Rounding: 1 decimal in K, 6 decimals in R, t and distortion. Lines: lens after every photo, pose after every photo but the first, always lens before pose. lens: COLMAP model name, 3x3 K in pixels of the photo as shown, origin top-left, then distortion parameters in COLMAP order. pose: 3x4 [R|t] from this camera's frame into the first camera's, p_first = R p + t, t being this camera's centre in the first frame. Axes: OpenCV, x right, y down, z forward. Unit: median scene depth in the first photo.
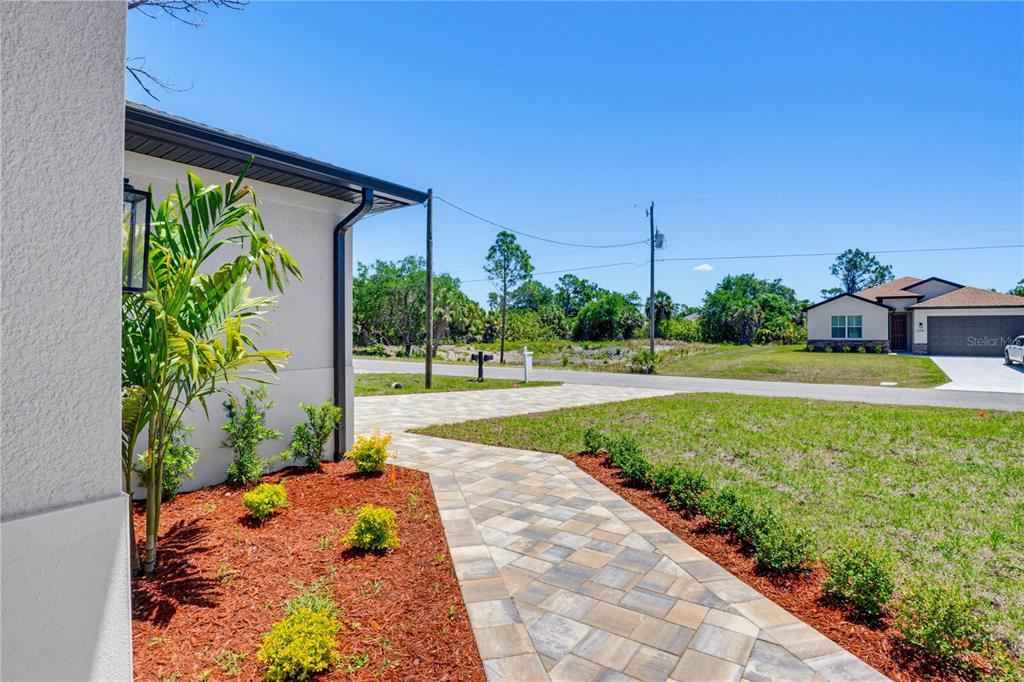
lens RADIAL K [[516.0, 0, 512.0], [0, 516.0, 341.0], [0, 0, 1]] dist [-0.035665, 0.000656]
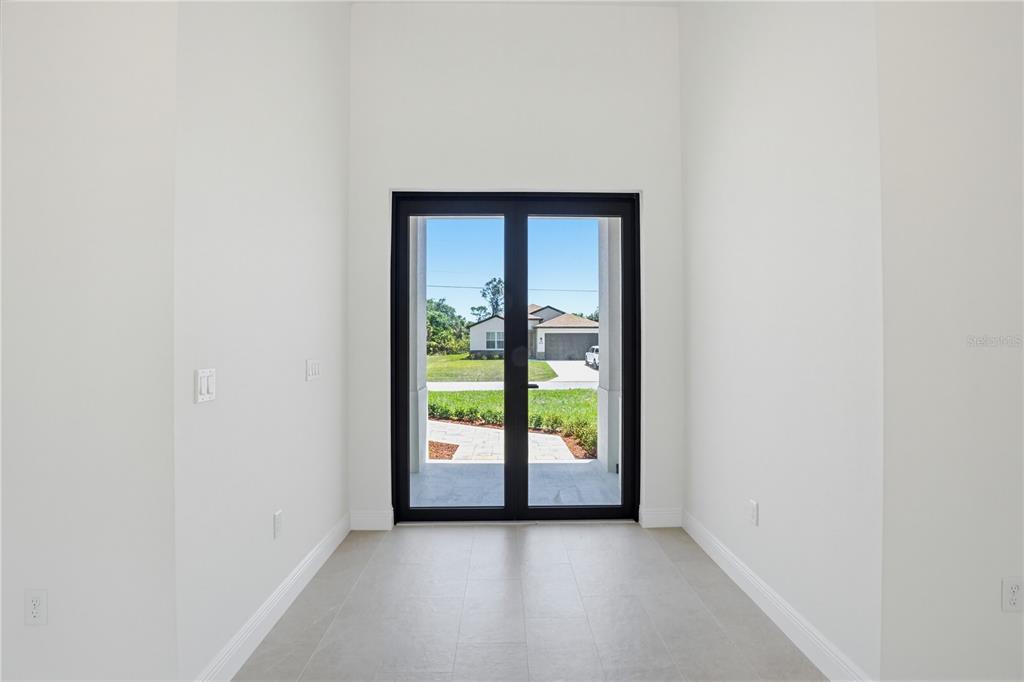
lens RADIAL K [[516.0, 0, 512.0], [0, 516.0, 341.0], [0, 0, 1]] dist [-0.035665, 0.000656]
pose [[0.810603, 0.002713, 0.585590, -0.095302], [0.010712, 0.999753, -0.019459, 0.000611], [-0.585498, 0.022046, 0.810374, -0.115531]]
